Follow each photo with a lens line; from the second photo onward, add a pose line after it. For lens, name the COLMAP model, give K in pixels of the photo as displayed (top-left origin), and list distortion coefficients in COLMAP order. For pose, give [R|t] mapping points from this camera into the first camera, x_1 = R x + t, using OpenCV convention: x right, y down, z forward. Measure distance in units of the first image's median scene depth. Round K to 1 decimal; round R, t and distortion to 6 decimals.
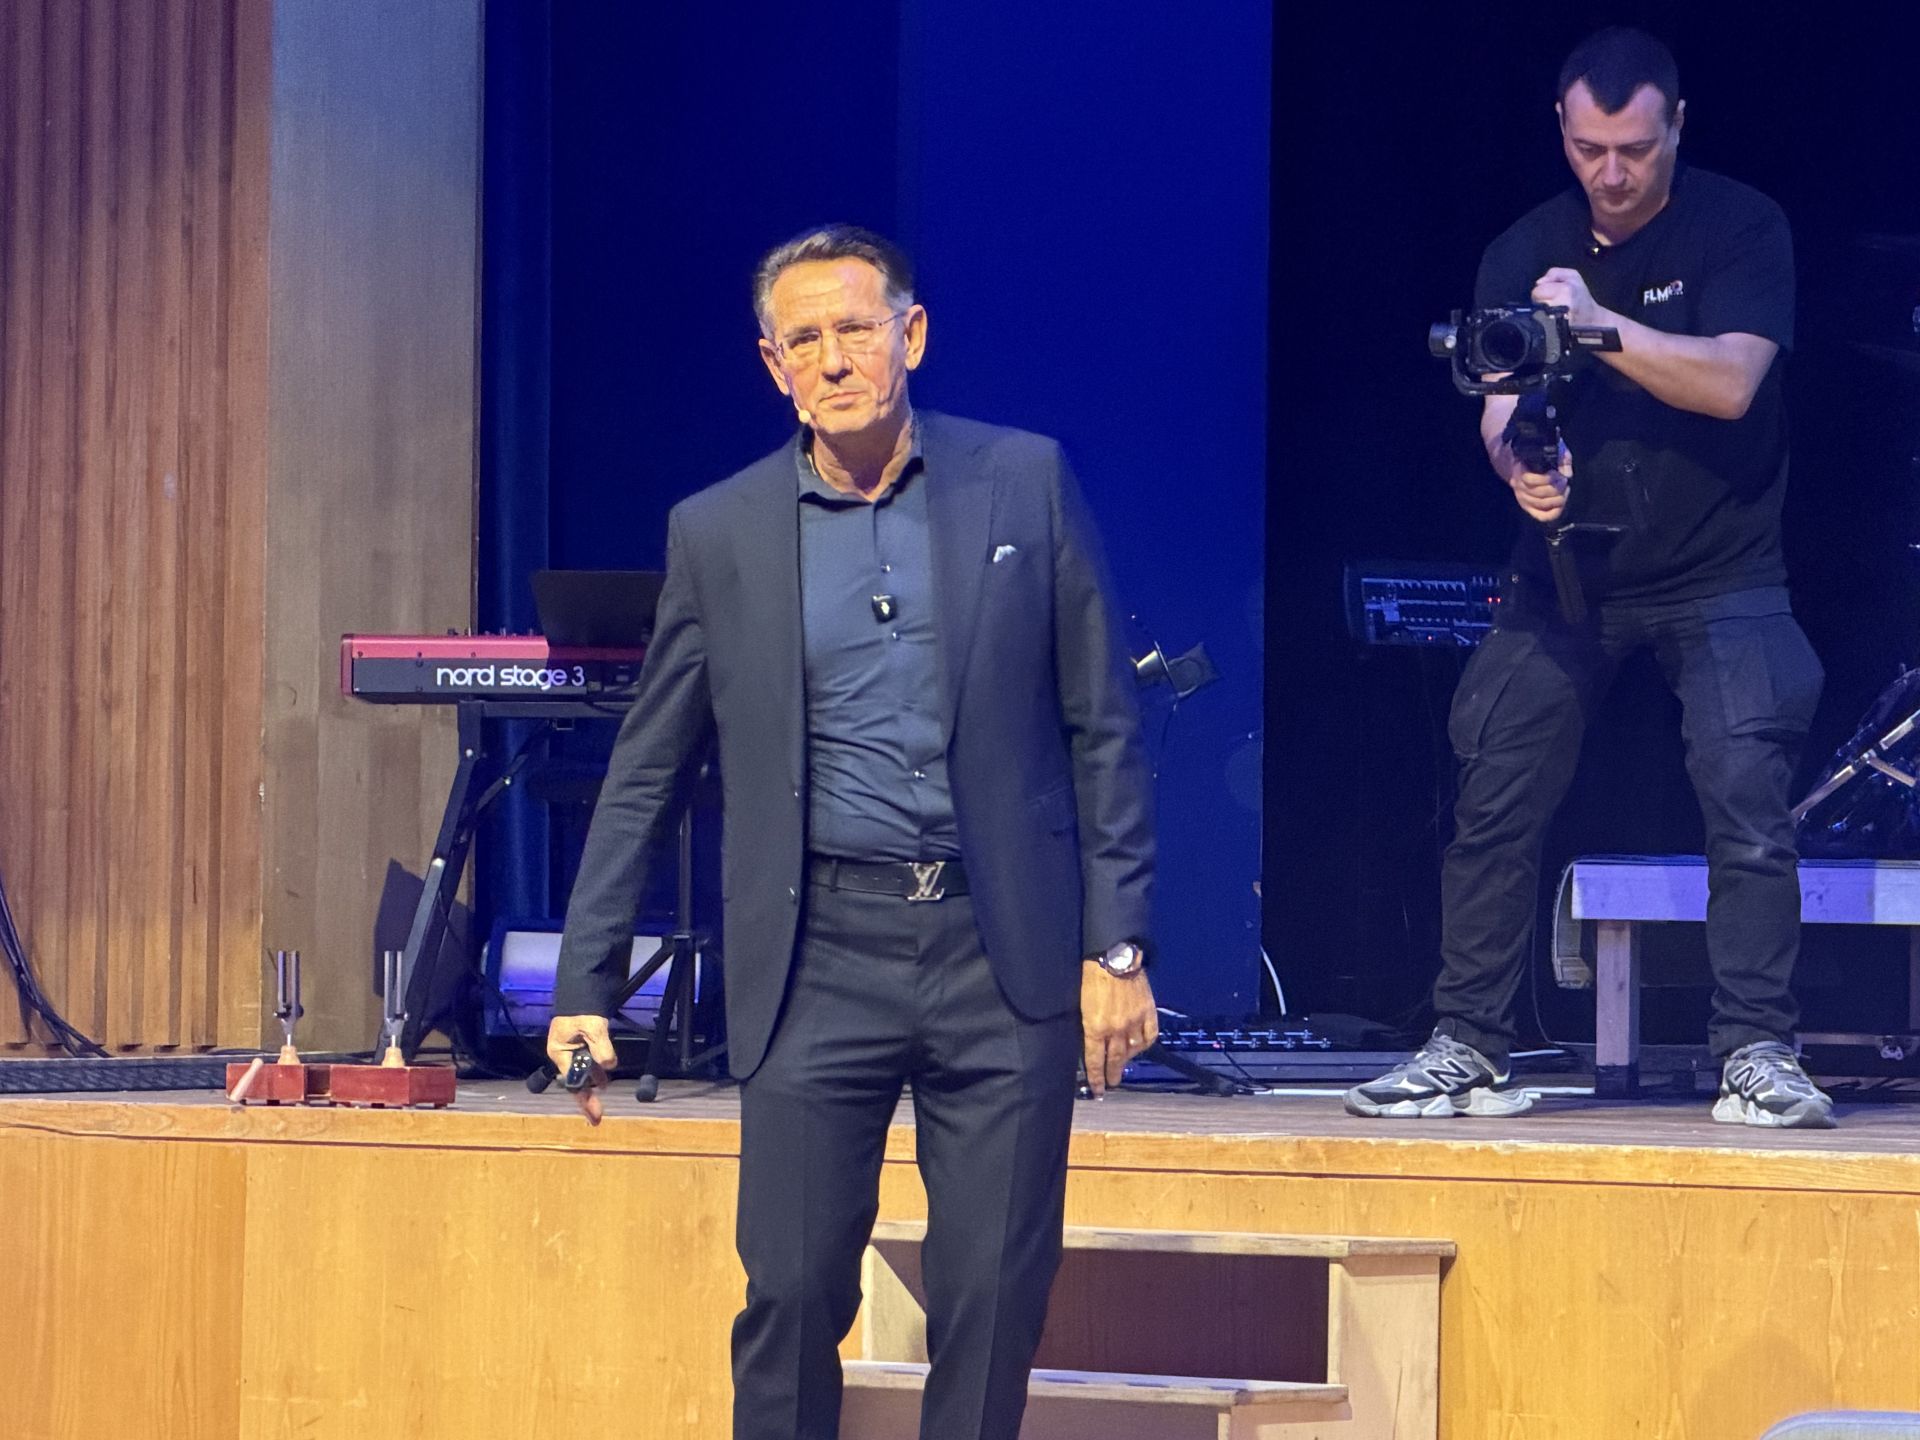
lens RADIAL K [[9577.2, 0, 843.1], [0, 9577.2, 736.8], [0, 0, 1]] dist [0.370031, 0.000000]
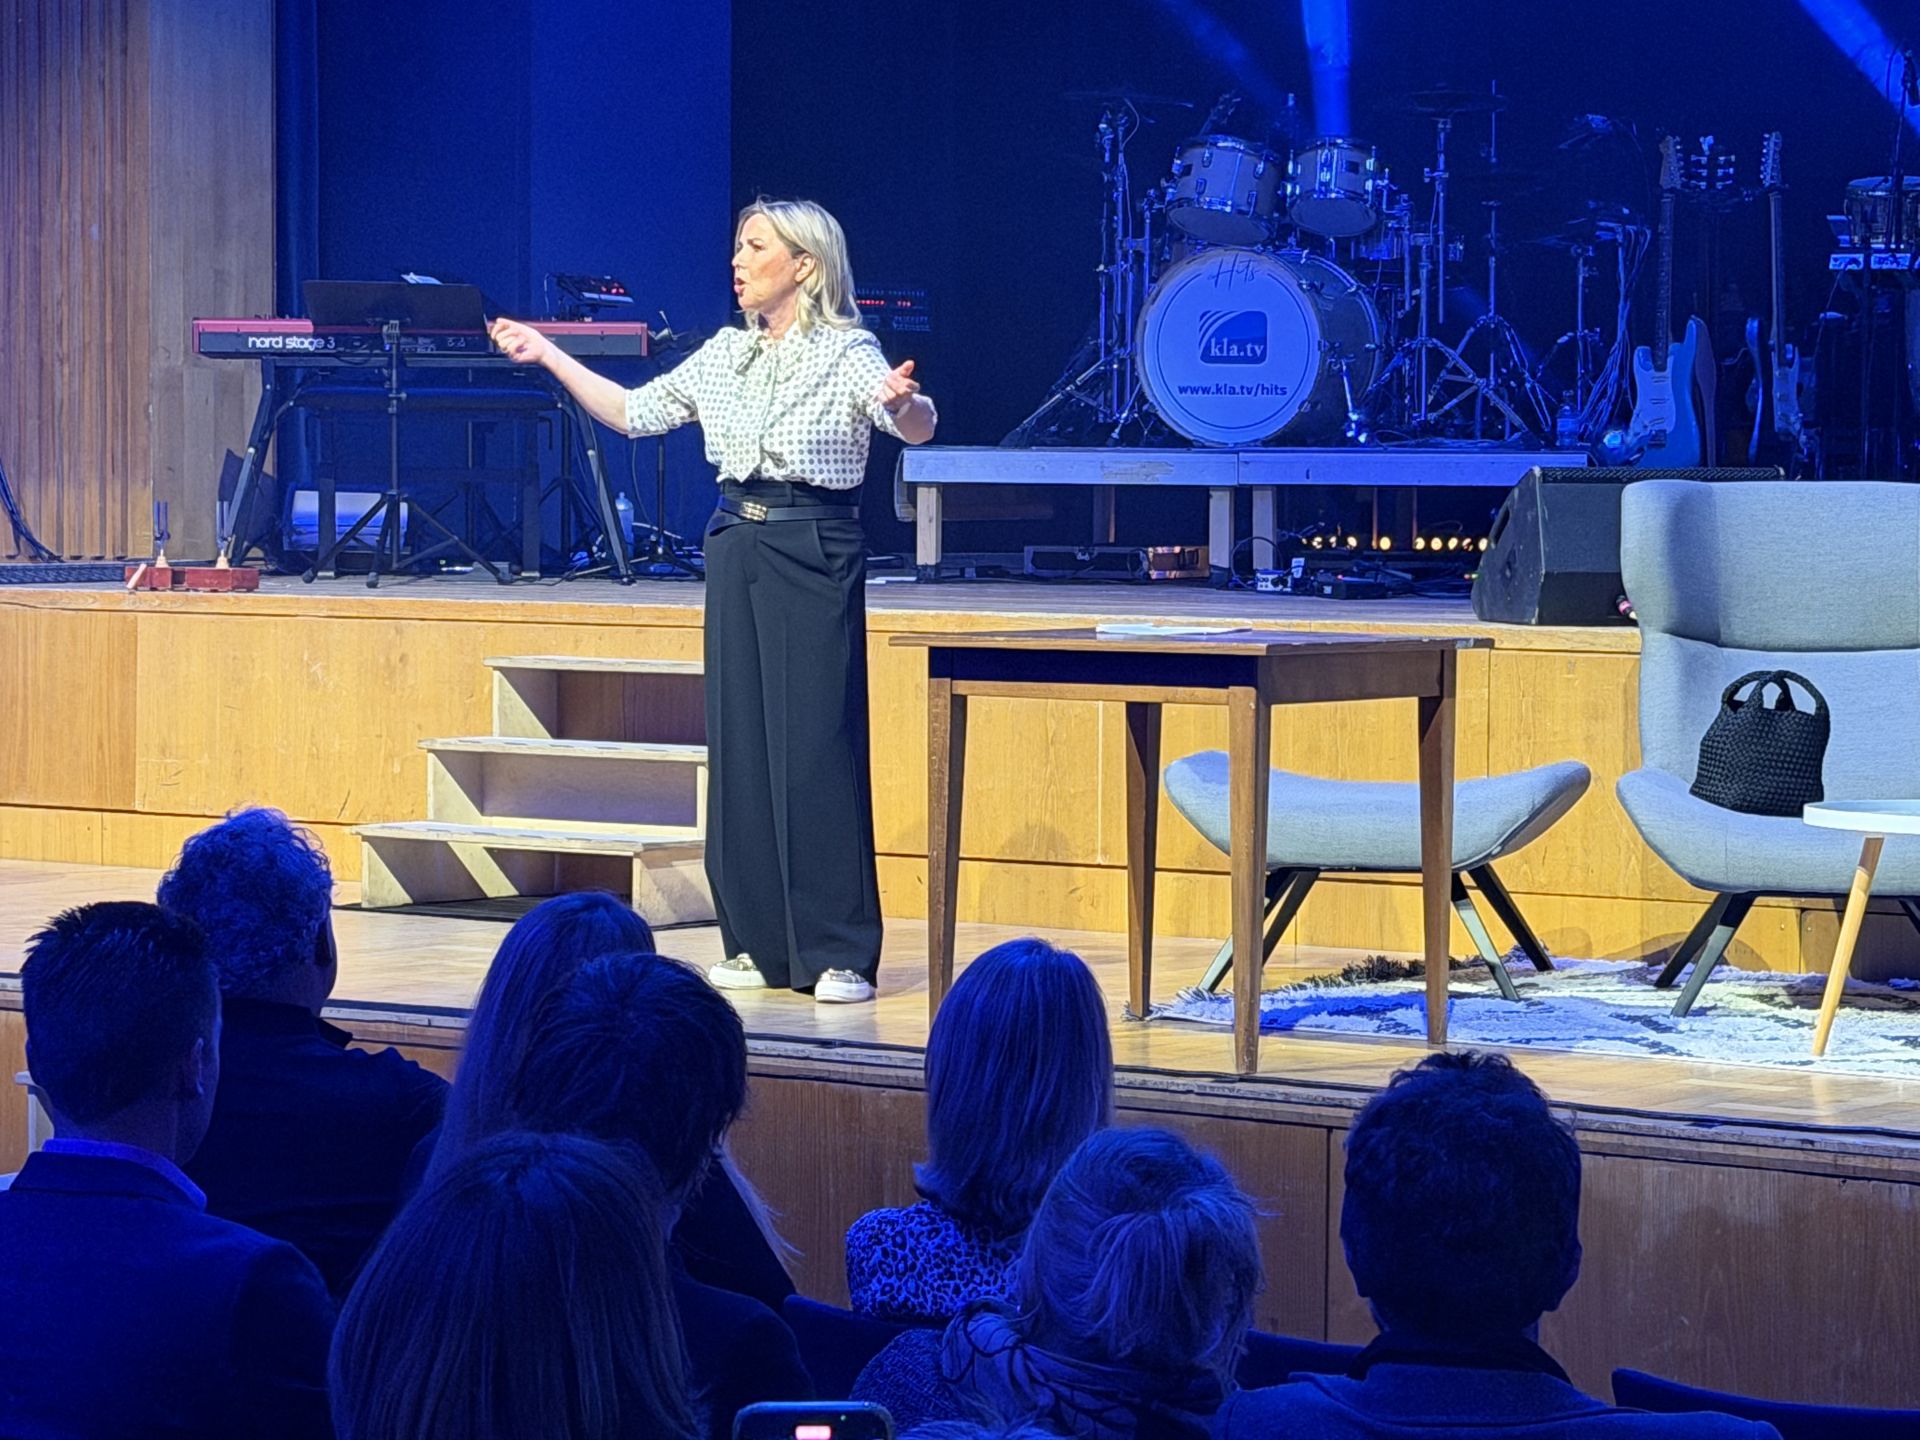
lens RADIAL K [[5115.6, 0, 968.2], [0, 5115.6, 725.3], [0, 0, 1]] dist [0.024969, 0.000000]
pose [[0.996245, -0.006219, 0.086350, 0.006770], [0.000583, 0.997875, 0.065147, 0.002582], [-0.086572, -0.064853, 0.994132, 0.066779]]
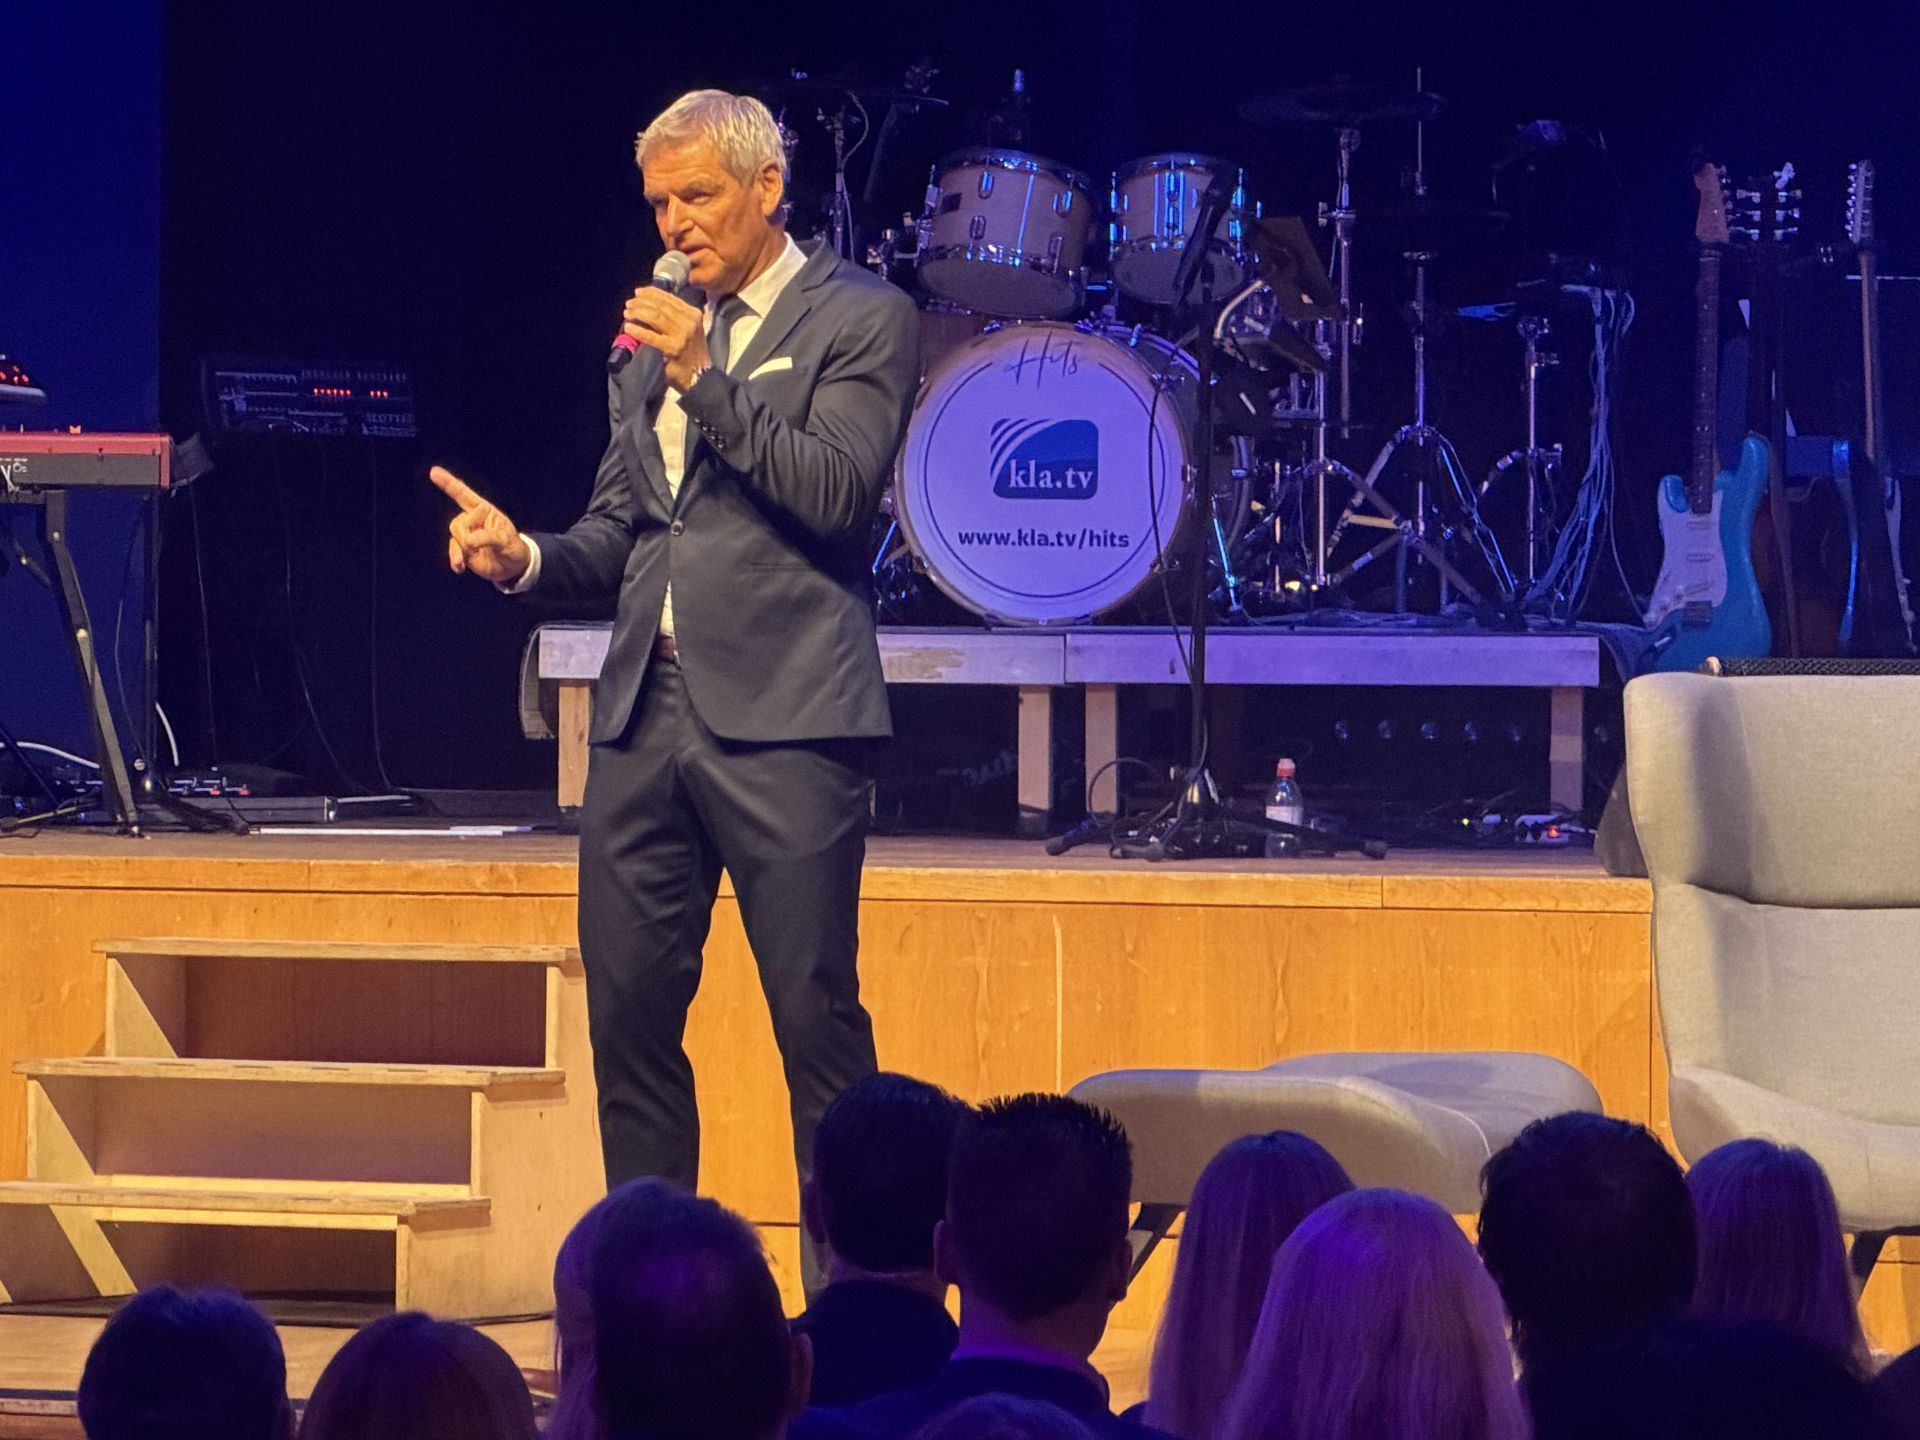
lens RADIAL K [[10295.3, 0, 957.8], [0, 10295.3, 719.6], [0, 0, 1]] dist [-0.124799, 0.000000]
pose [[0.972620, -0.002957, 0.232383, -0.163098], [-0.002251, 0.999752, 0.022145, -0.003378], [-0.232391, -0.022062, 0.972372, -0.207356]]
